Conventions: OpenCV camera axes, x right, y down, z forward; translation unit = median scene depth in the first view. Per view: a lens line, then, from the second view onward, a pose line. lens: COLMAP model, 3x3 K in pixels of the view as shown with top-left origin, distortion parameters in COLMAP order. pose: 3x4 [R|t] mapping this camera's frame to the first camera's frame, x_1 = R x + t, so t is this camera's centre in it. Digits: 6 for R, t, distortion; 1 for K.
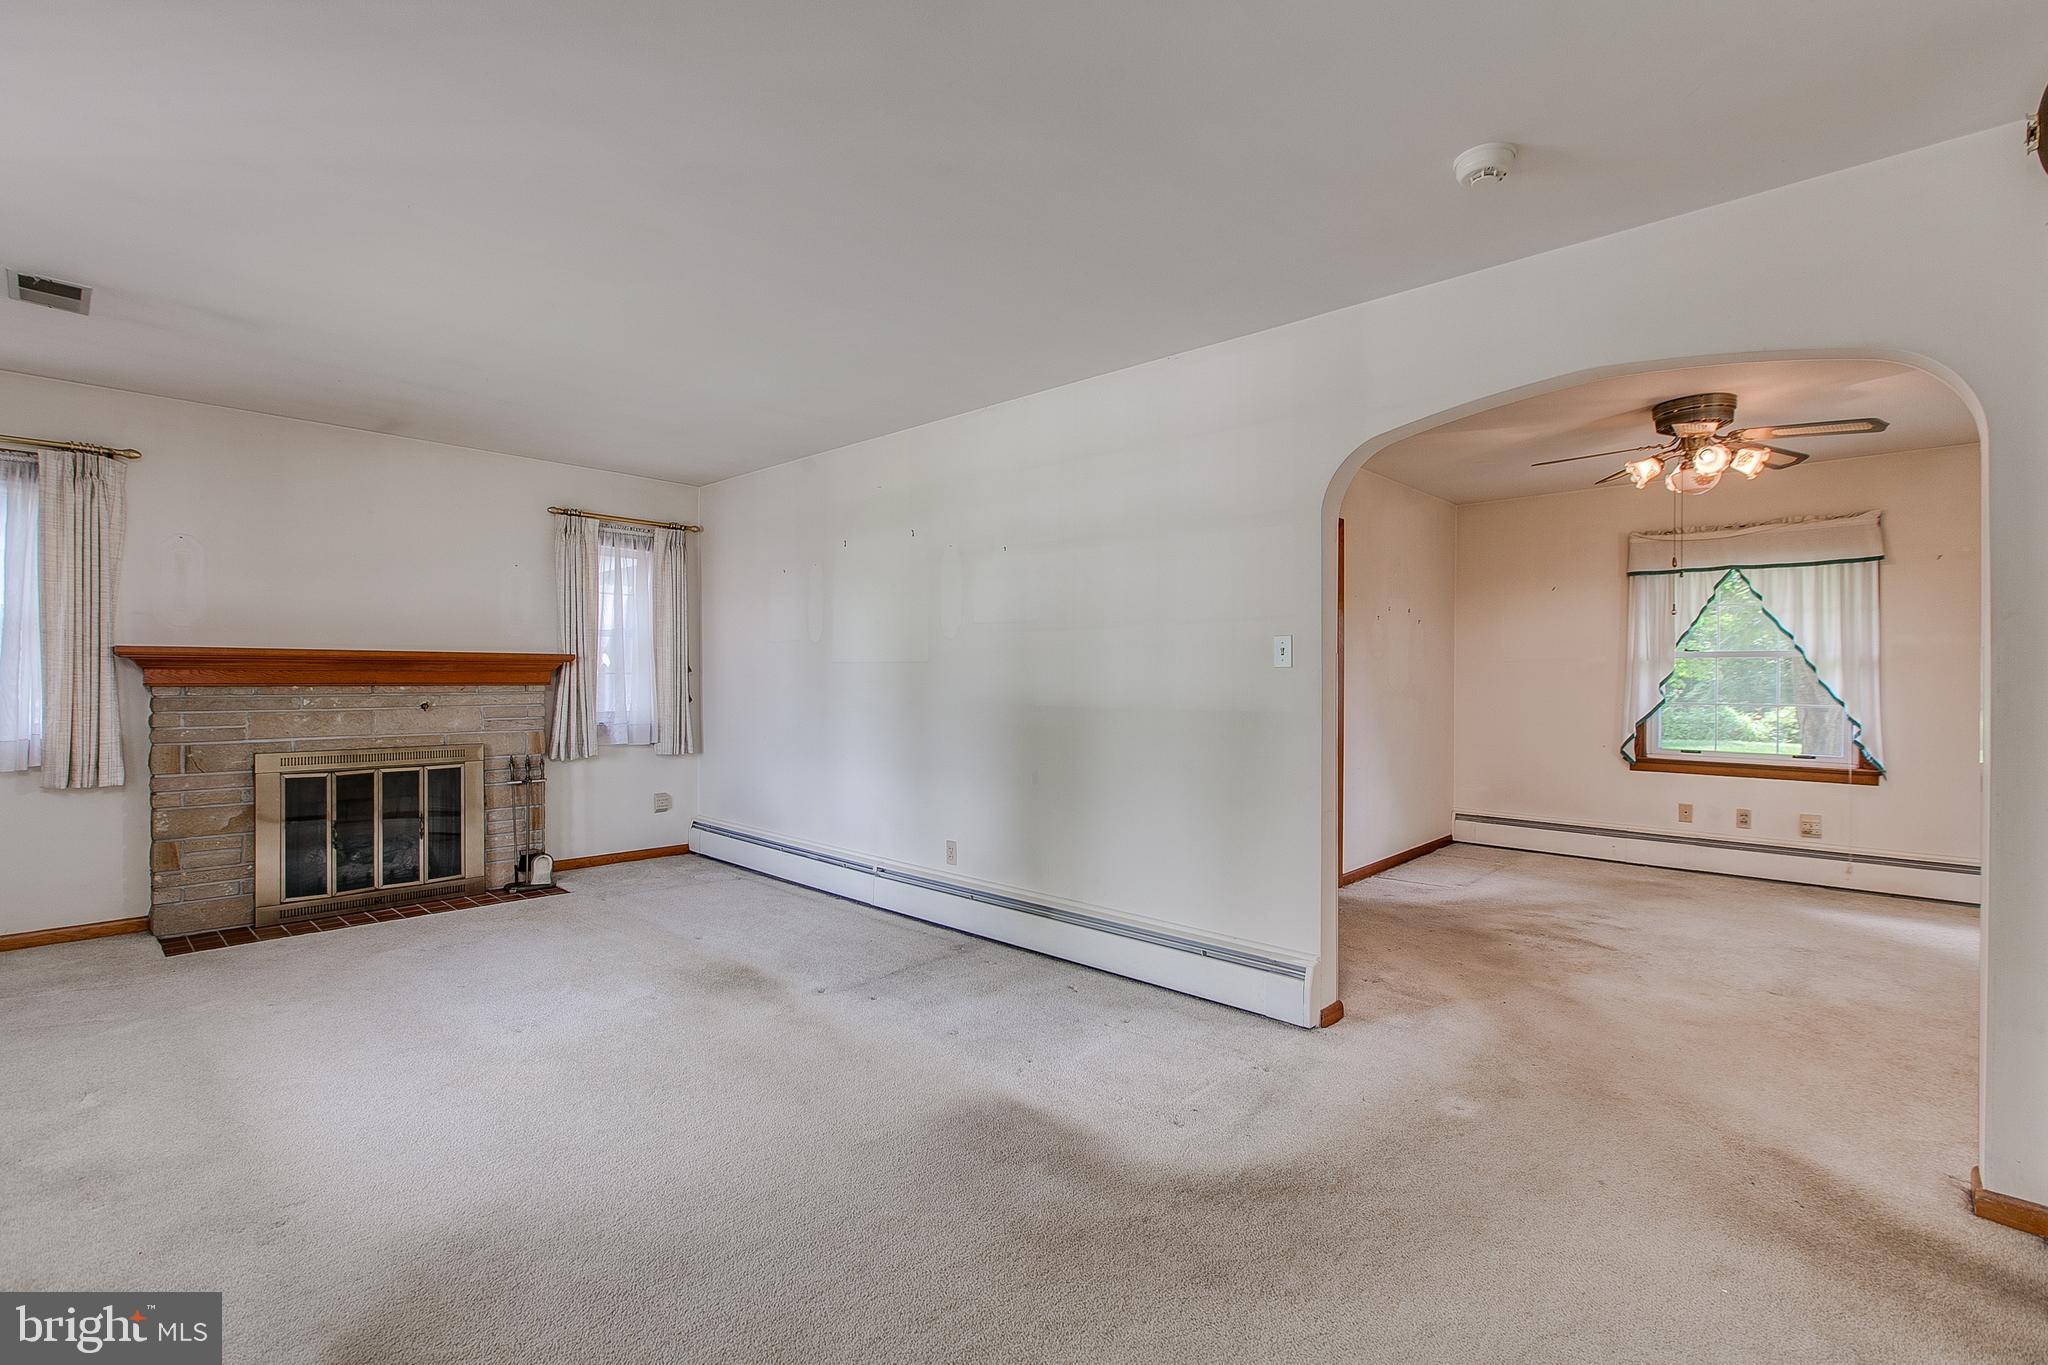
lens RADIAL K [[908.8, 0, 1017.0], [0, 908.8, 674.9], [0, 0, 1]] dist [-0.003198, -0.000050]
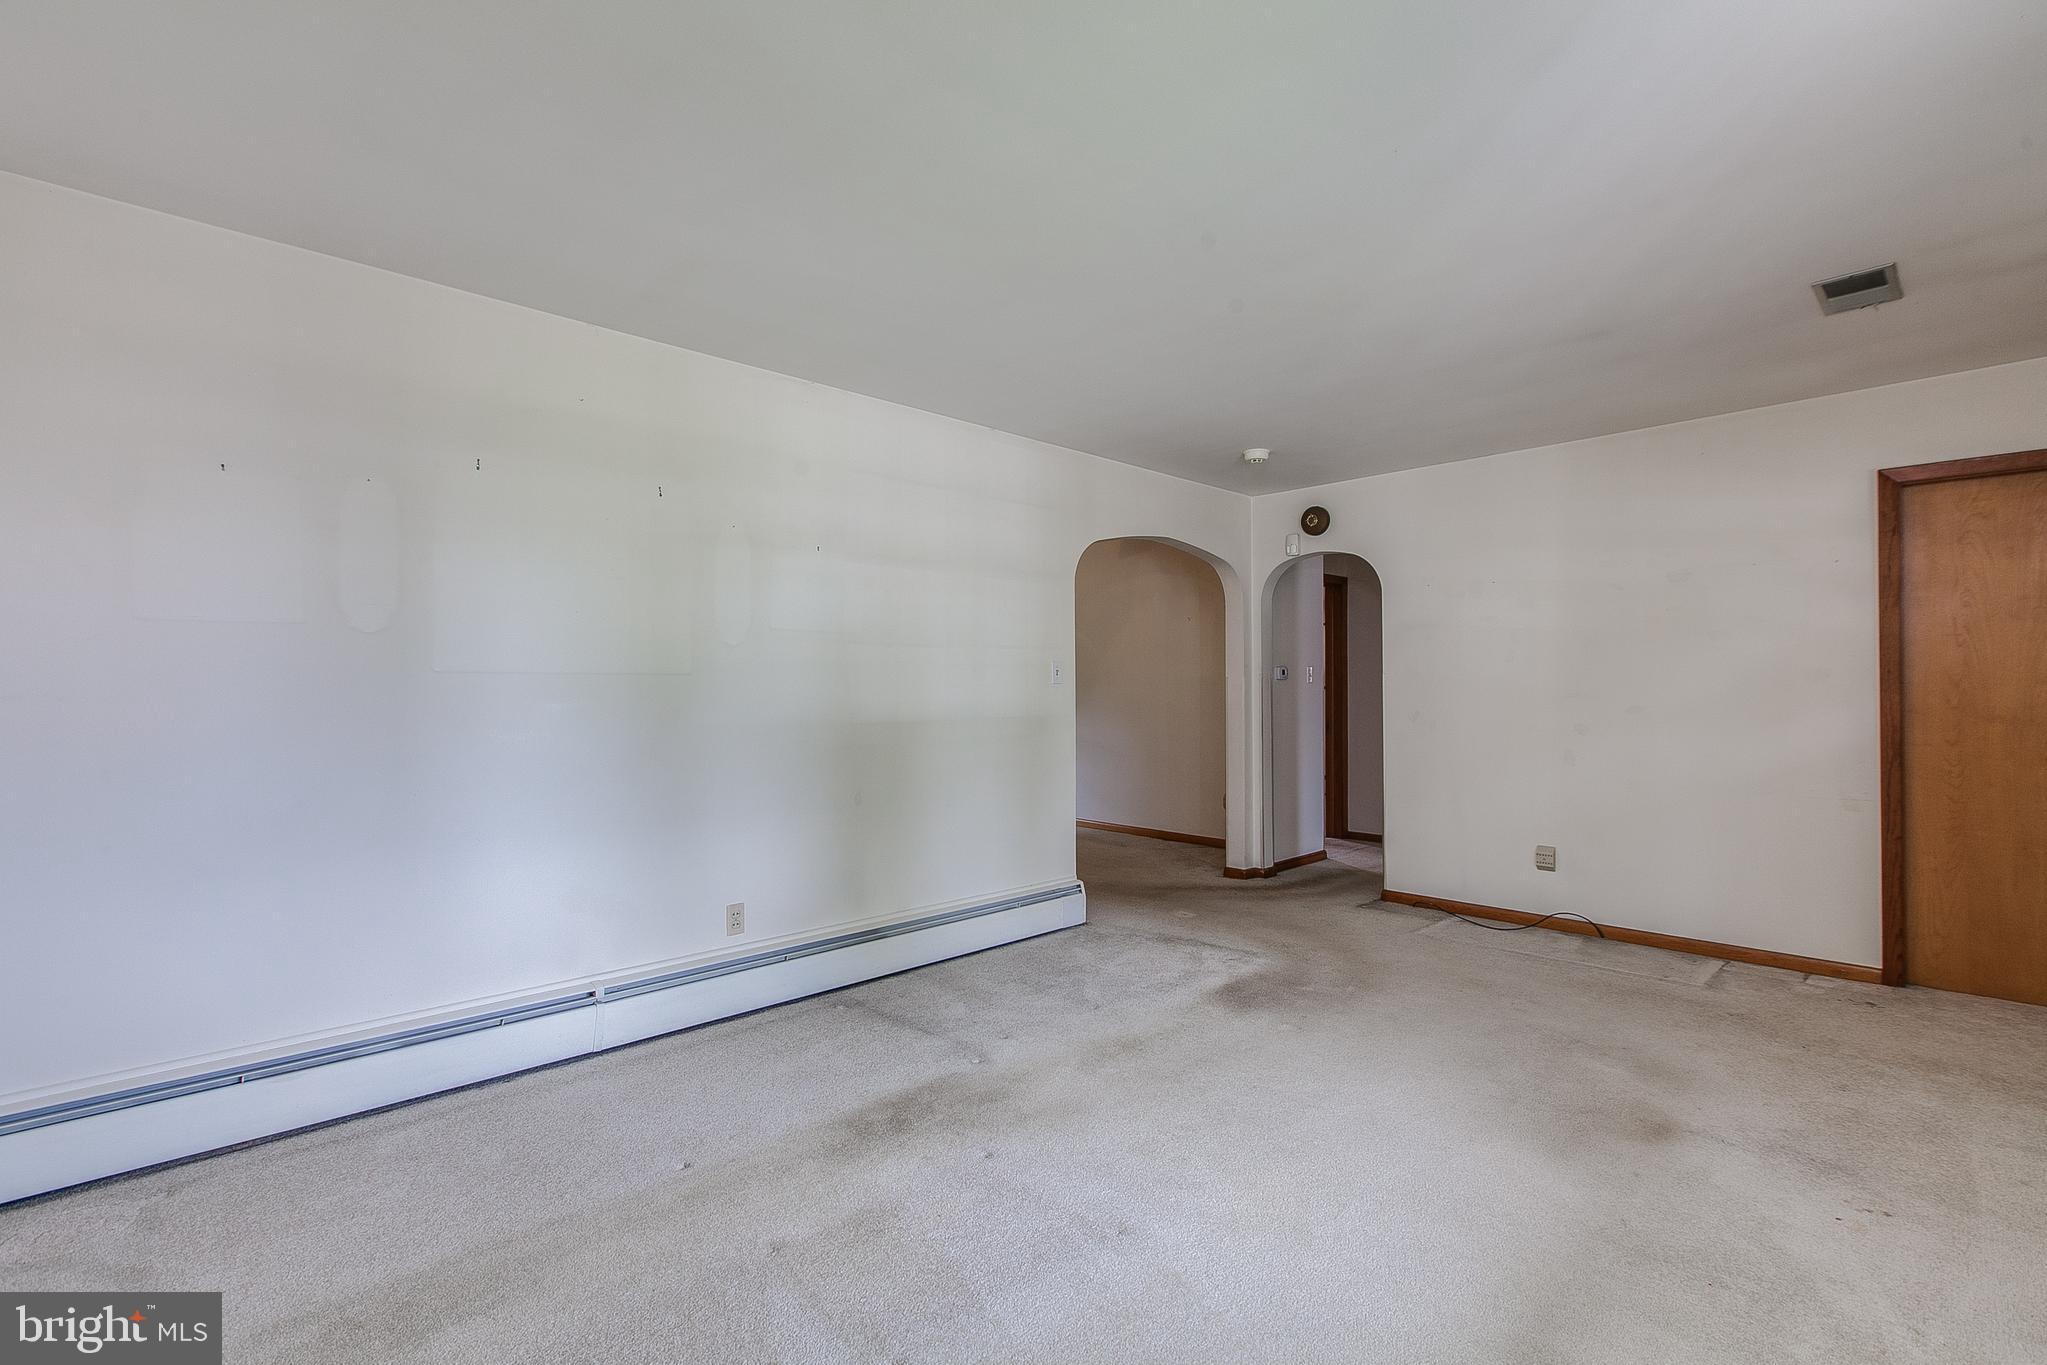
lens RADIAL K [[938.5, 0, 1023.5], [0, 938.5, 682.5], [0, 0, 1]] dist [-0.001654, -0.000472]
pose [[0.054130, -0.001709, 0.998532, -0.816463], [0.000035, 0.999999, 0.001710, -0.008788], [-0.998534, -0.000058, 0.054130, 0.670232]]
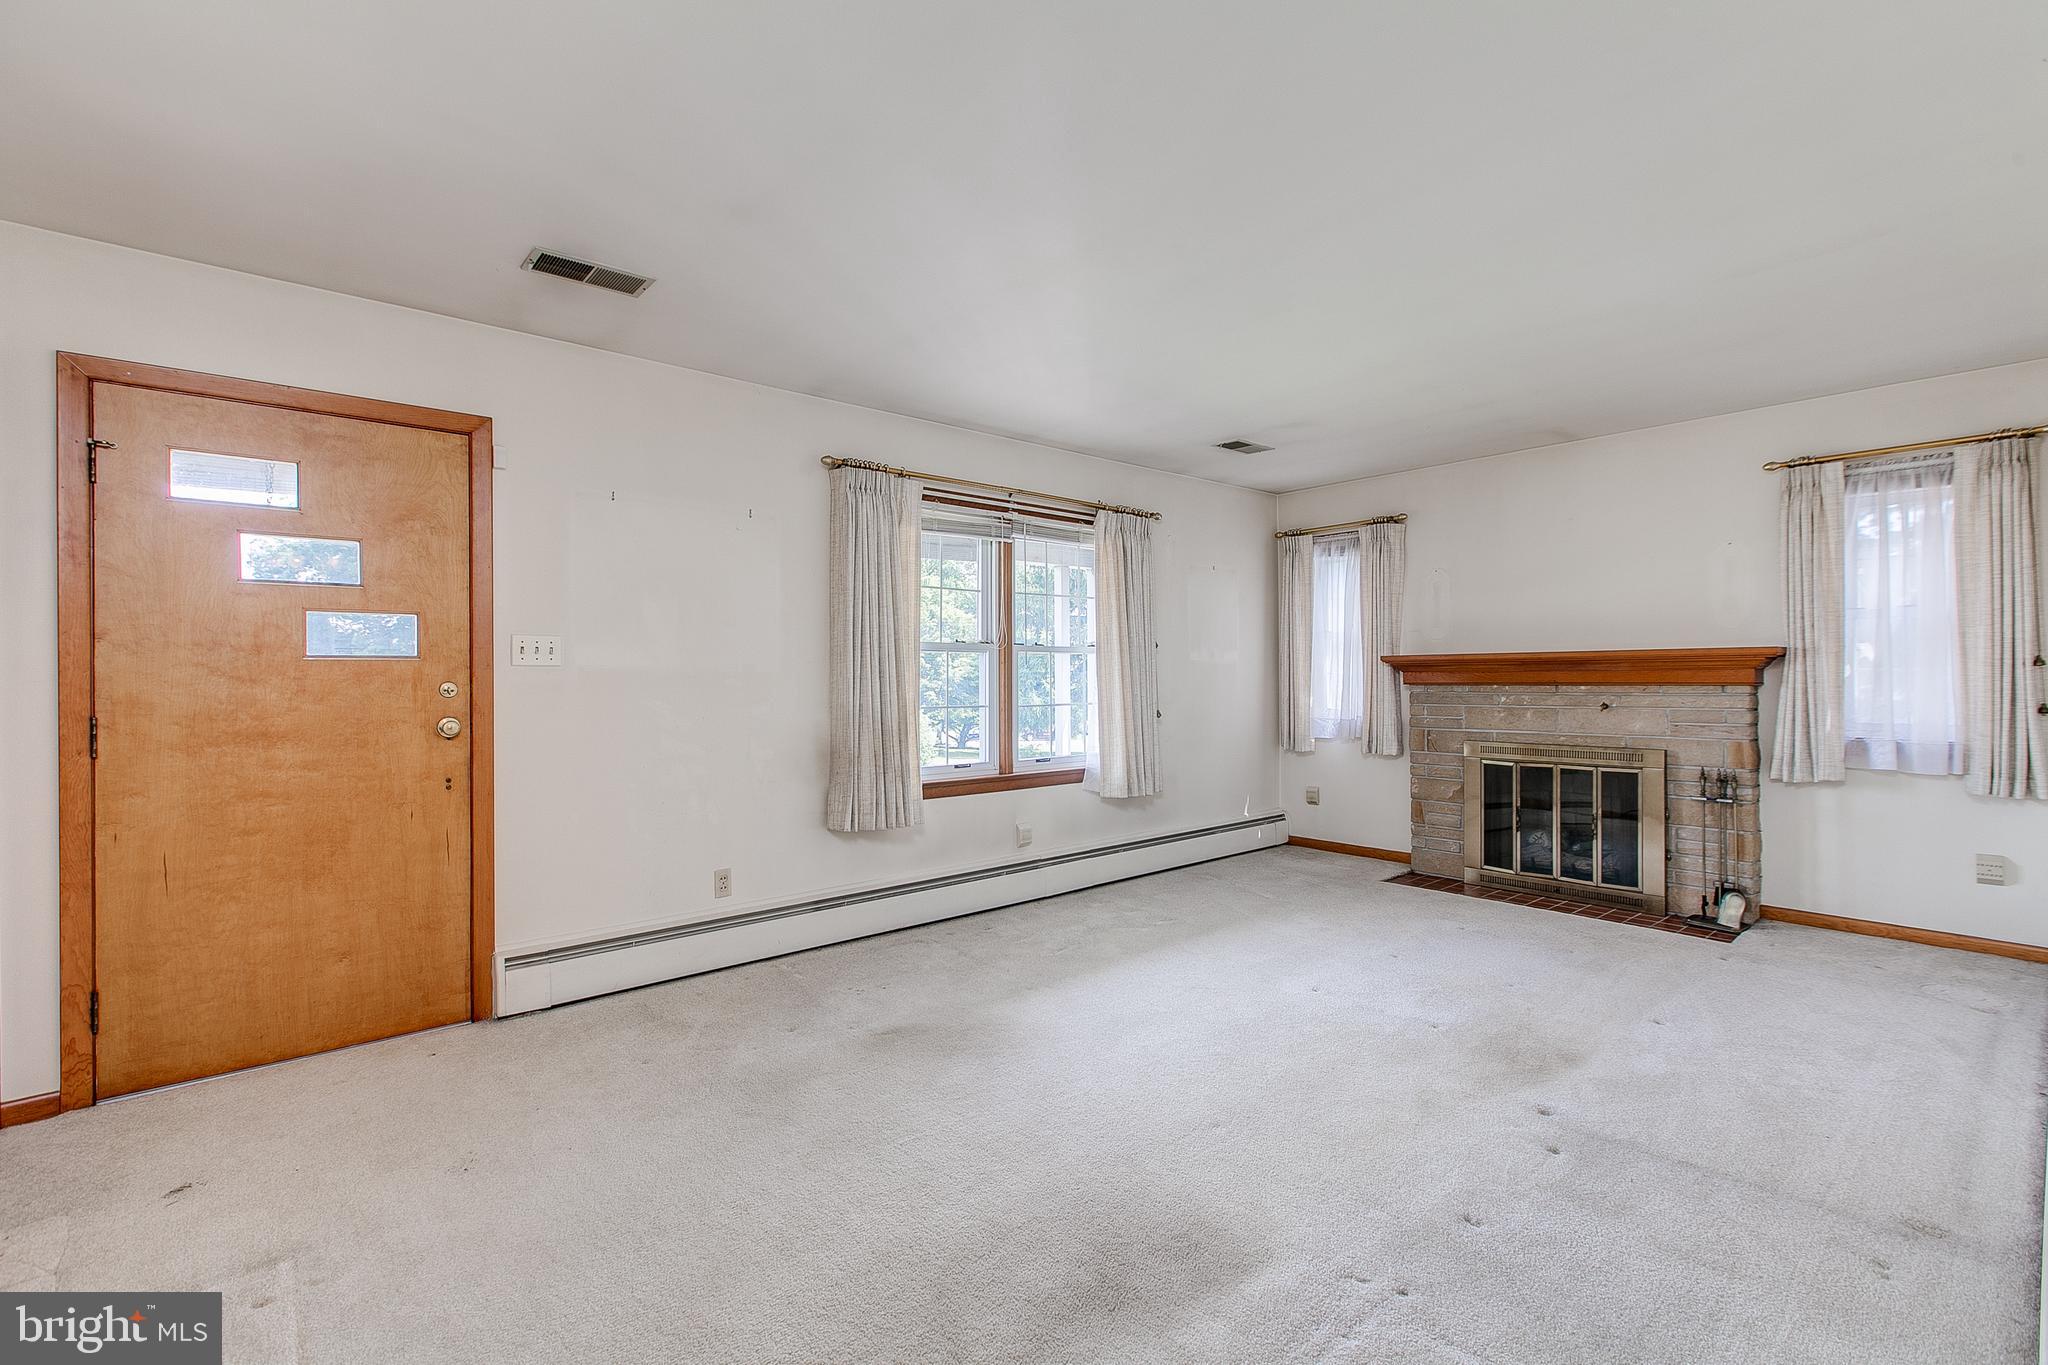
lens RADIAL K [[908.0, 0, 1020.5], [0, 908.0, 674.6], [0, 0, 1]] dist [0.002660, 0.000262]
pose [[-0.095121, -0.005869, -0.995448, 0.386142], [0.007923, 0.999946, -0.006652, 0.001755], [0.995434, -0.008520, -0.095069, 0.465990]]
